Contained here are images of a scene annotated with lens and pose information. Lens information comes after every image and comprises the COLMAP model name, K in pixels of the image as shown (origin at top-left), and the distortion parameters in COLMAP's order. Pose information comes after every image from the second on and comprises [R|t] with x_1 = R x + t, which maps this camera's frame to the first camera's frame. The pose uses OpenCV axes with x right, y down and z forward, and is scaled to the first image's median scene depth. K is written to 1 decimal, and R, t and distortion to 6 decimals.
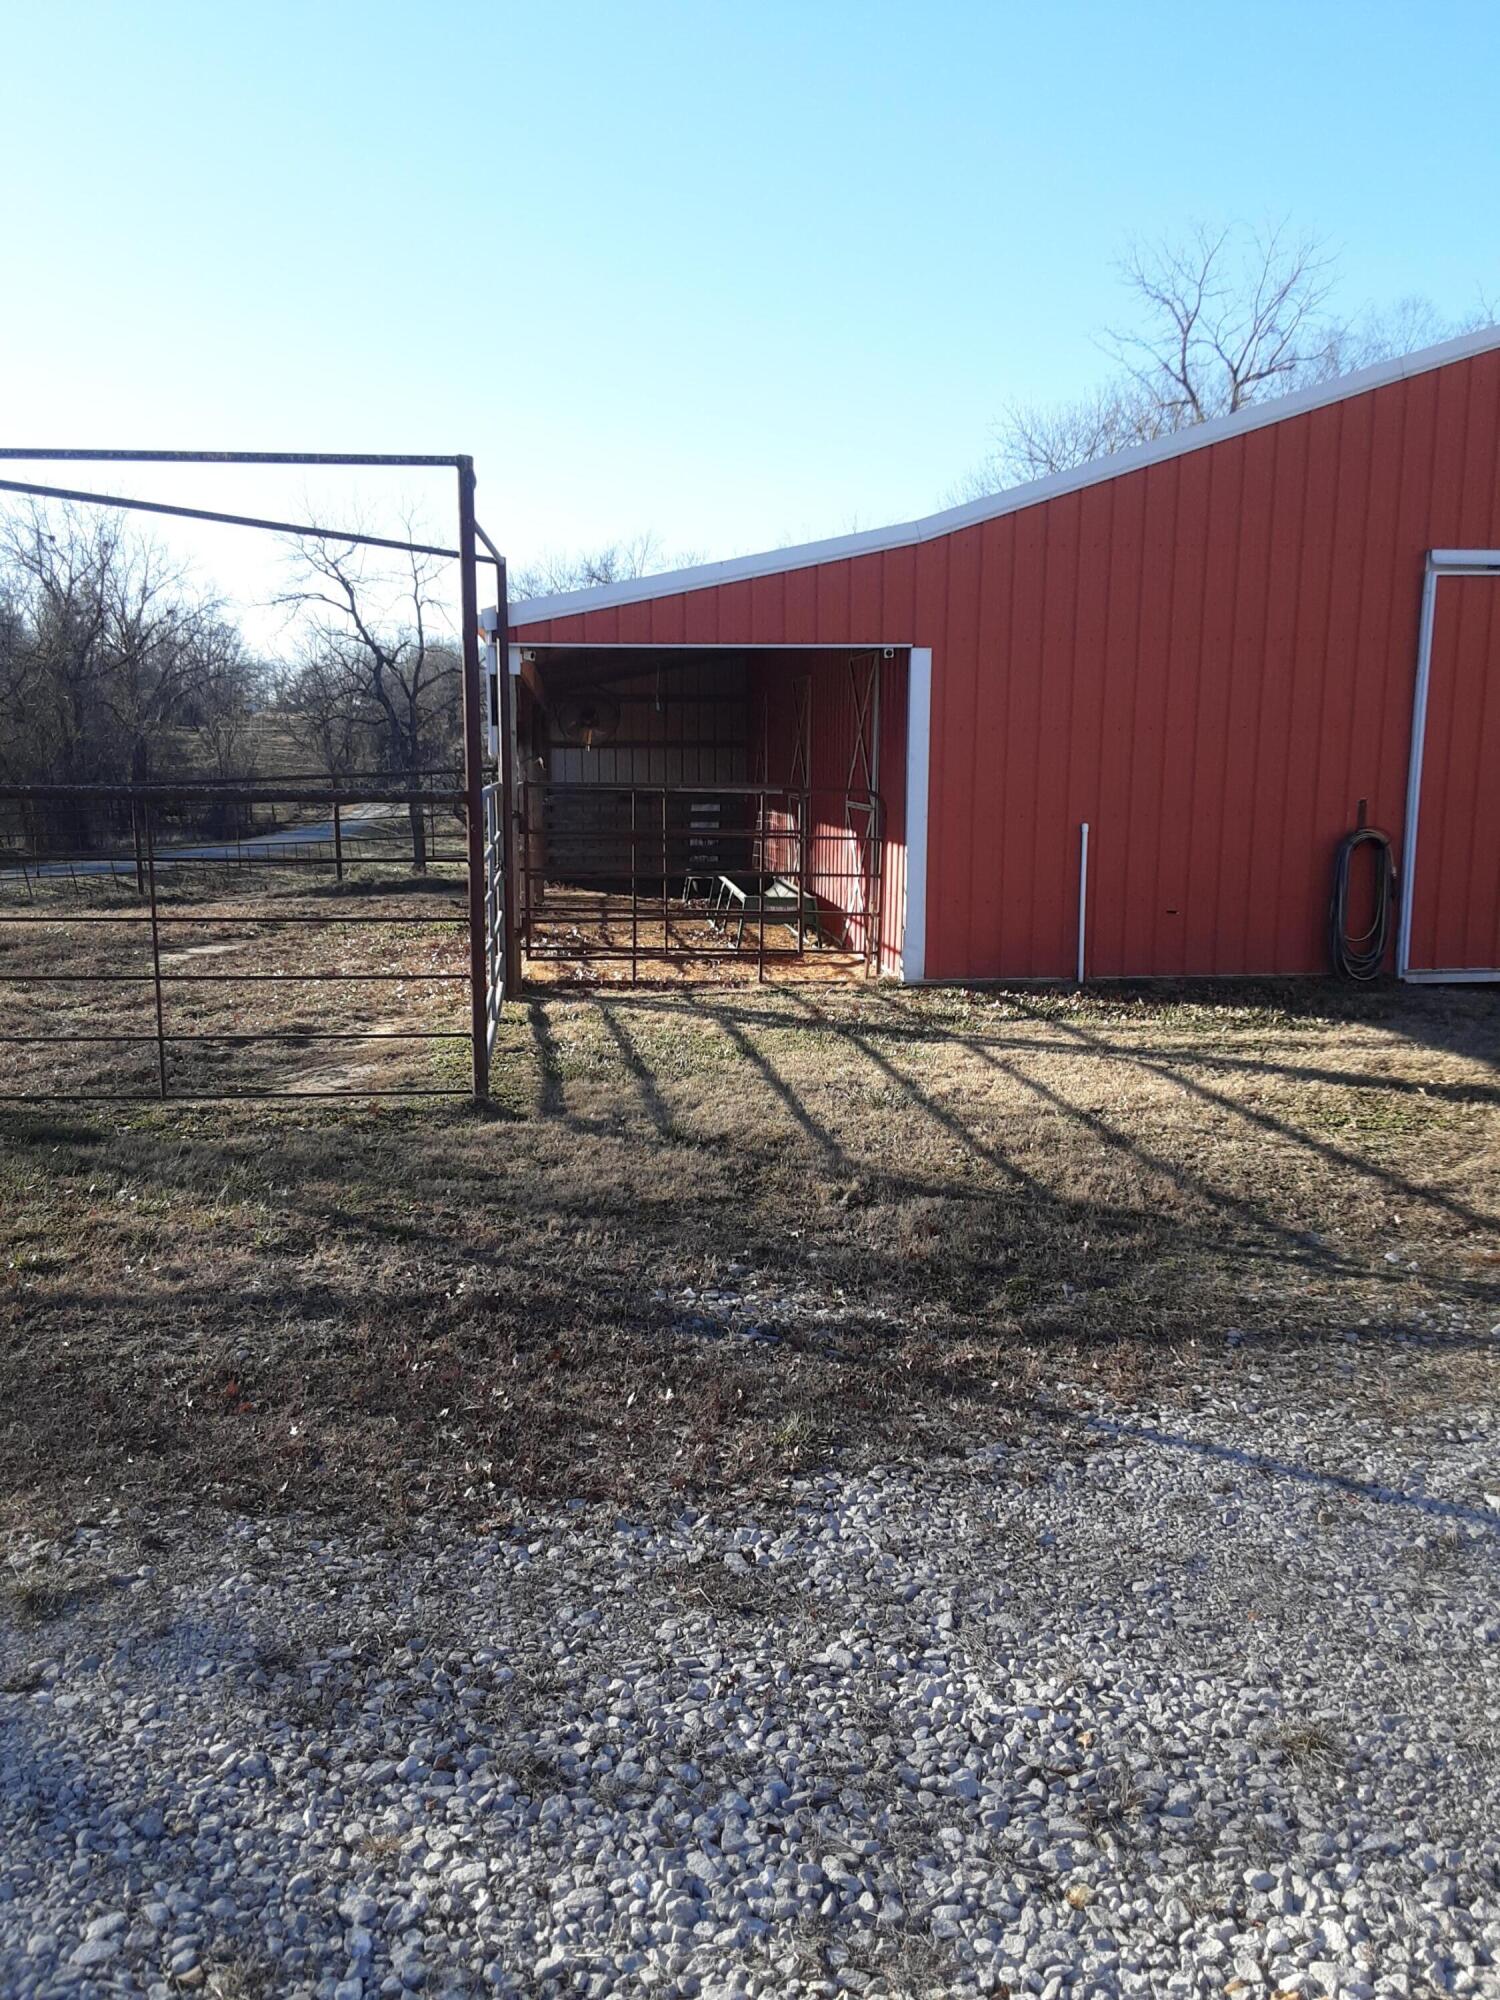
lens RADIAL K [[1588.2, 0, 750.0], [0, 1588.2, 1000.0], [0, 0, 1]] dist [0.135752, -0.205835]
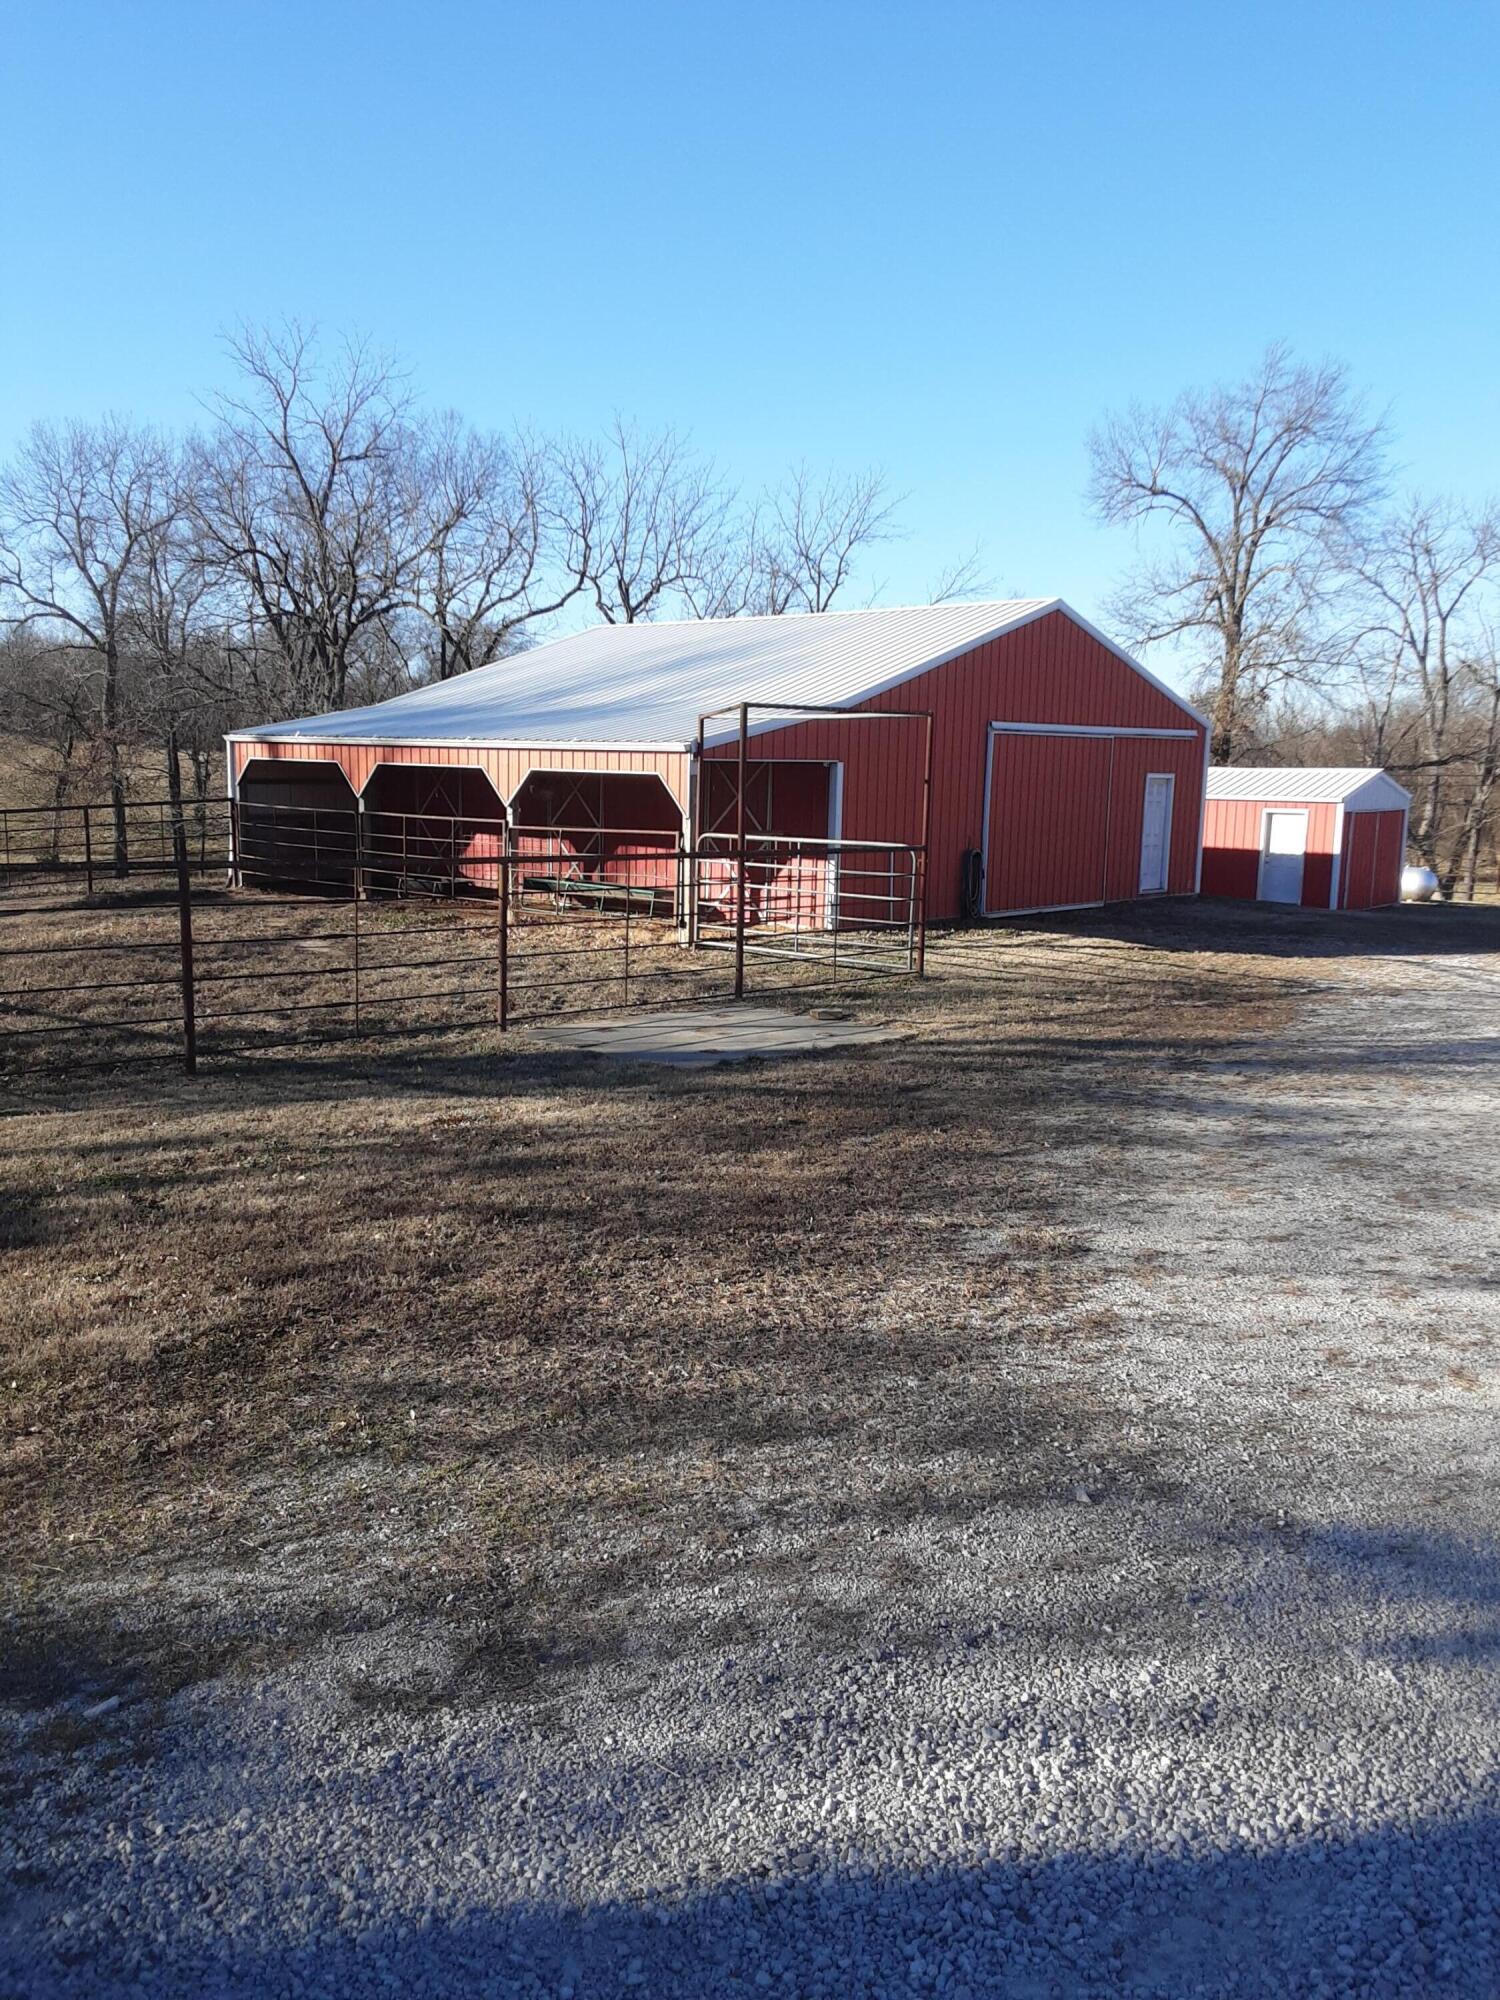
lens RADIAL K [[1588.2, 0, 750.0], [0, 1588.2, 1000.0], [0, 0, 1]] dist [0.135752, -0.205835]
pose [[0.764000, -0.081595, 0.640037, -1.228178], [0.080315, 0.996283, 0.031140, 0.006342], [-0.640199, 0.027614, 0.767713, -0.440836]]
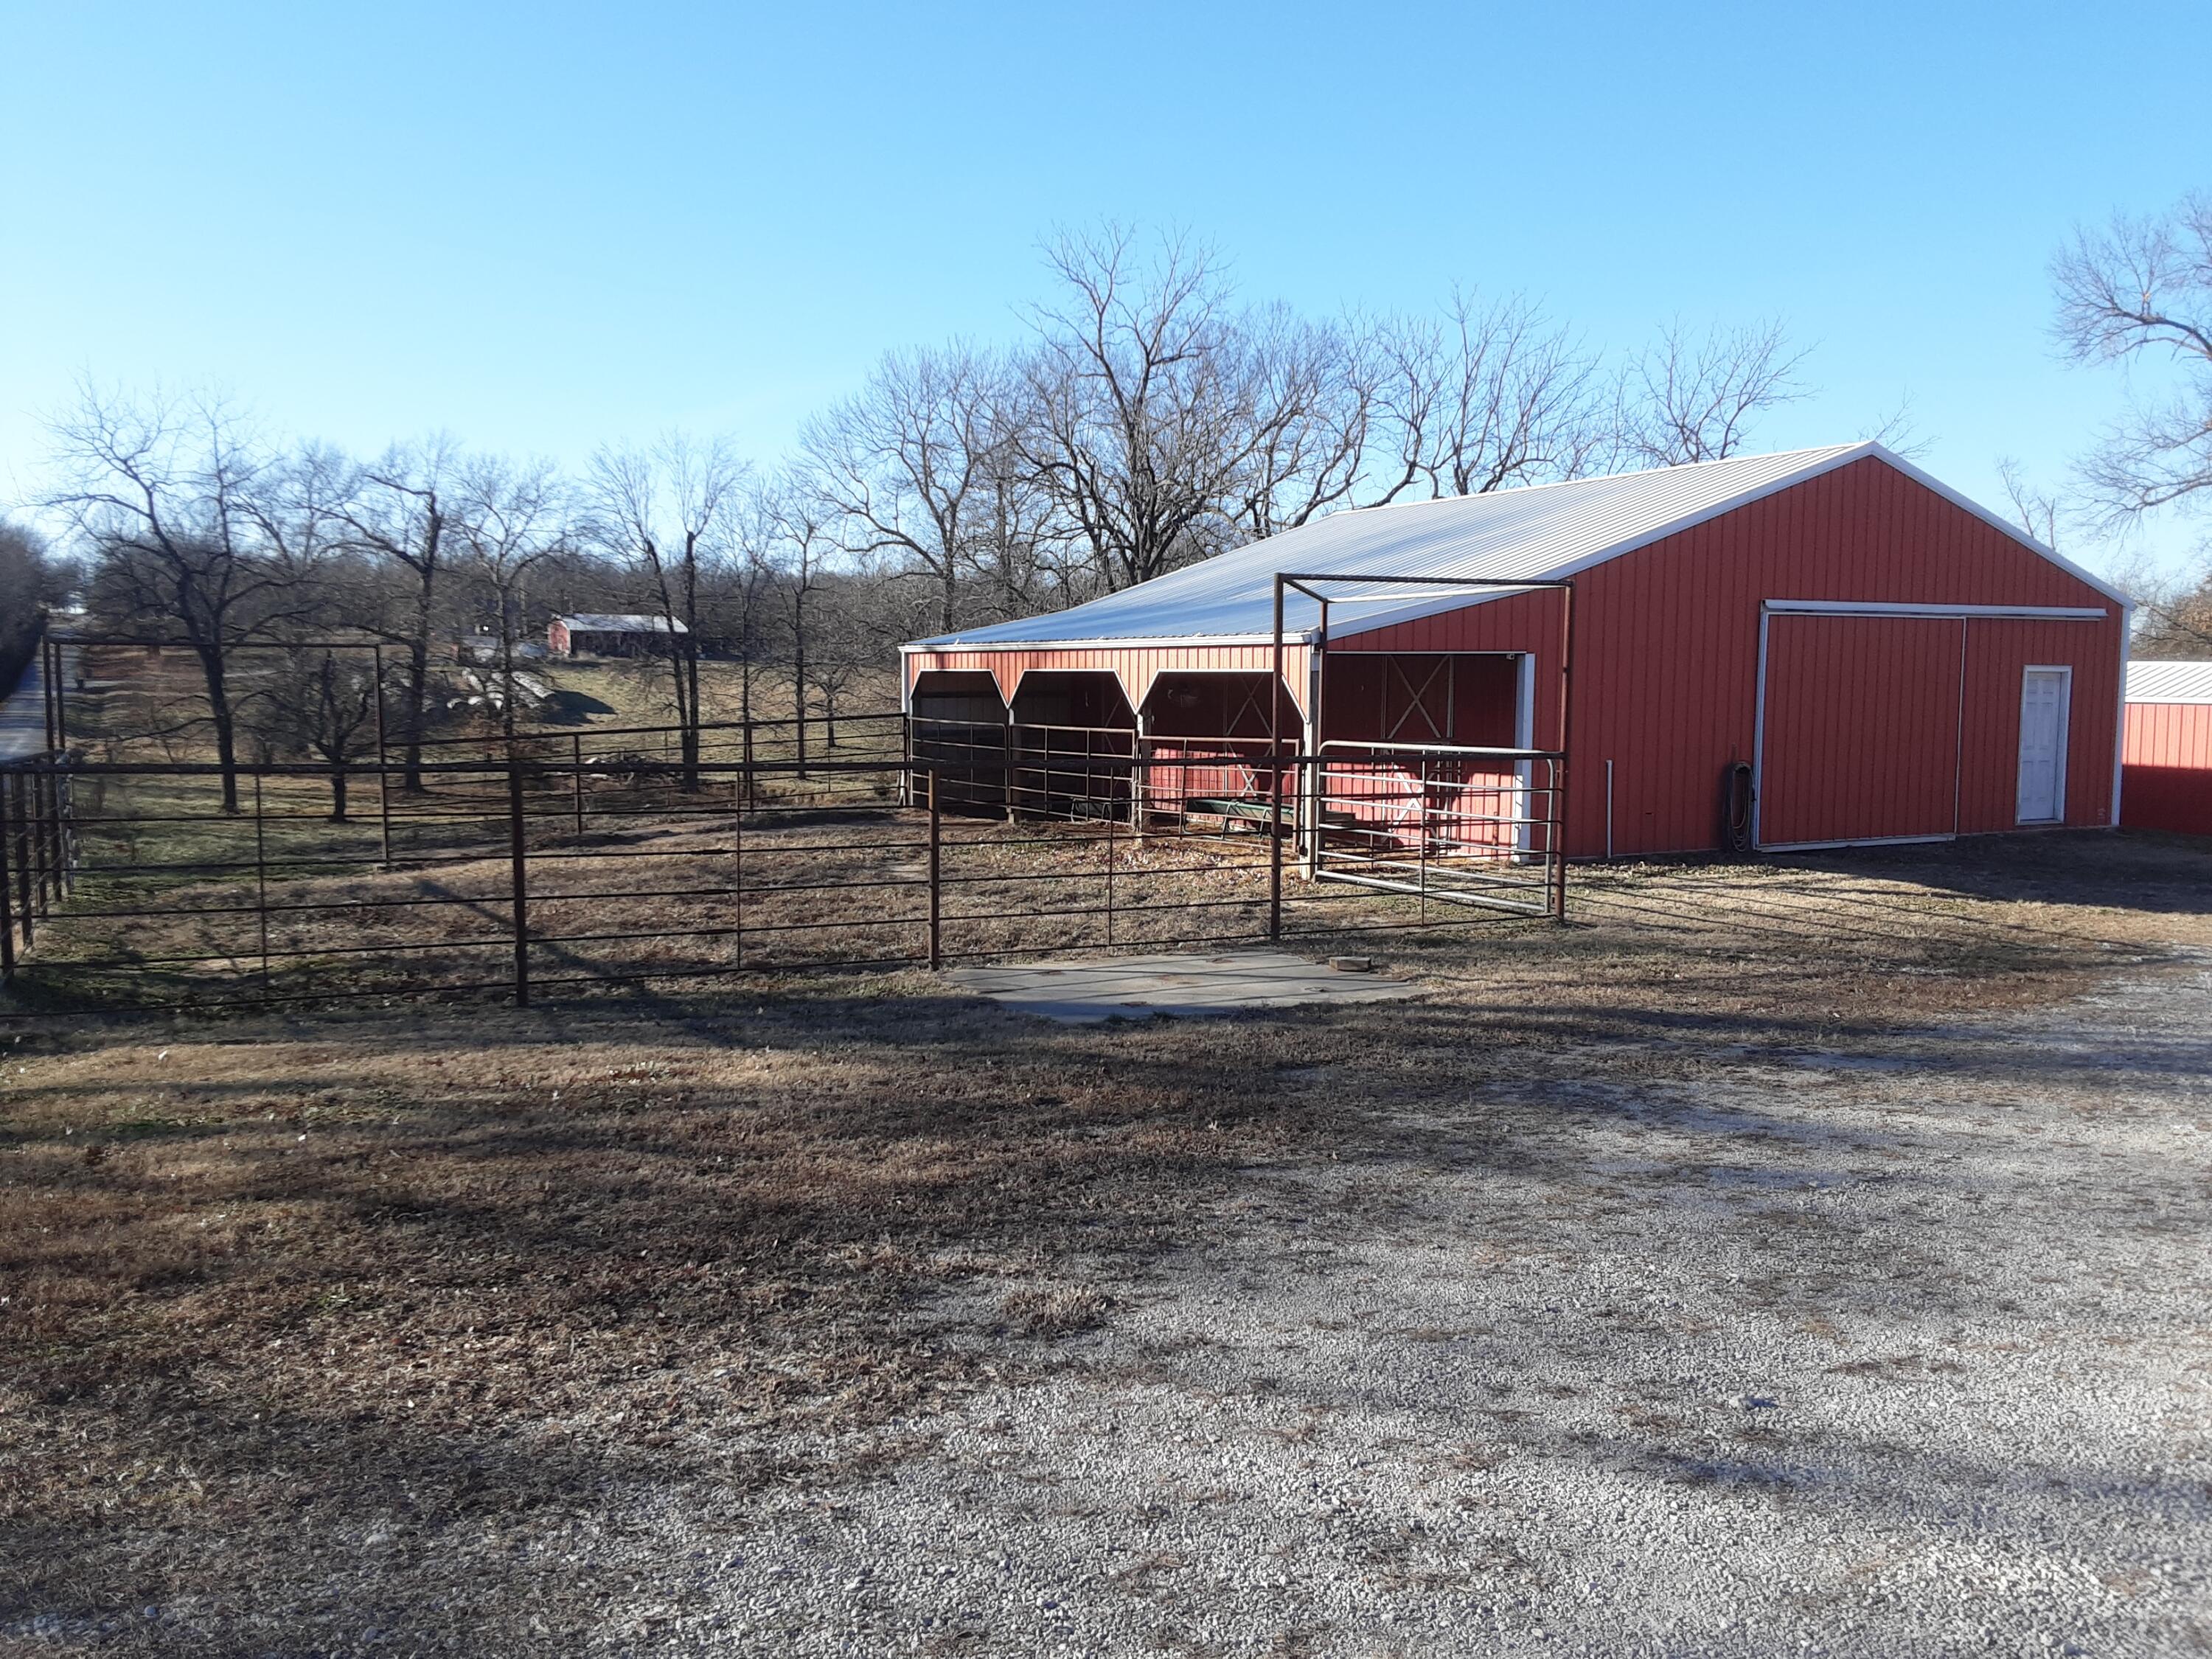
lens RADIAL K [[1756.5, 0, 1106.0], [0, 1756.5, 829.5], [0, 0, 1]] dist [0.135752, -0.205835]
pose [[0.928854, -0.030076, 0.369222, -0.910895], [0.054599, 0.996929, -0.056147, 0.032132], [-0.366400, 0.072312, 0.927643, -0.467820]]
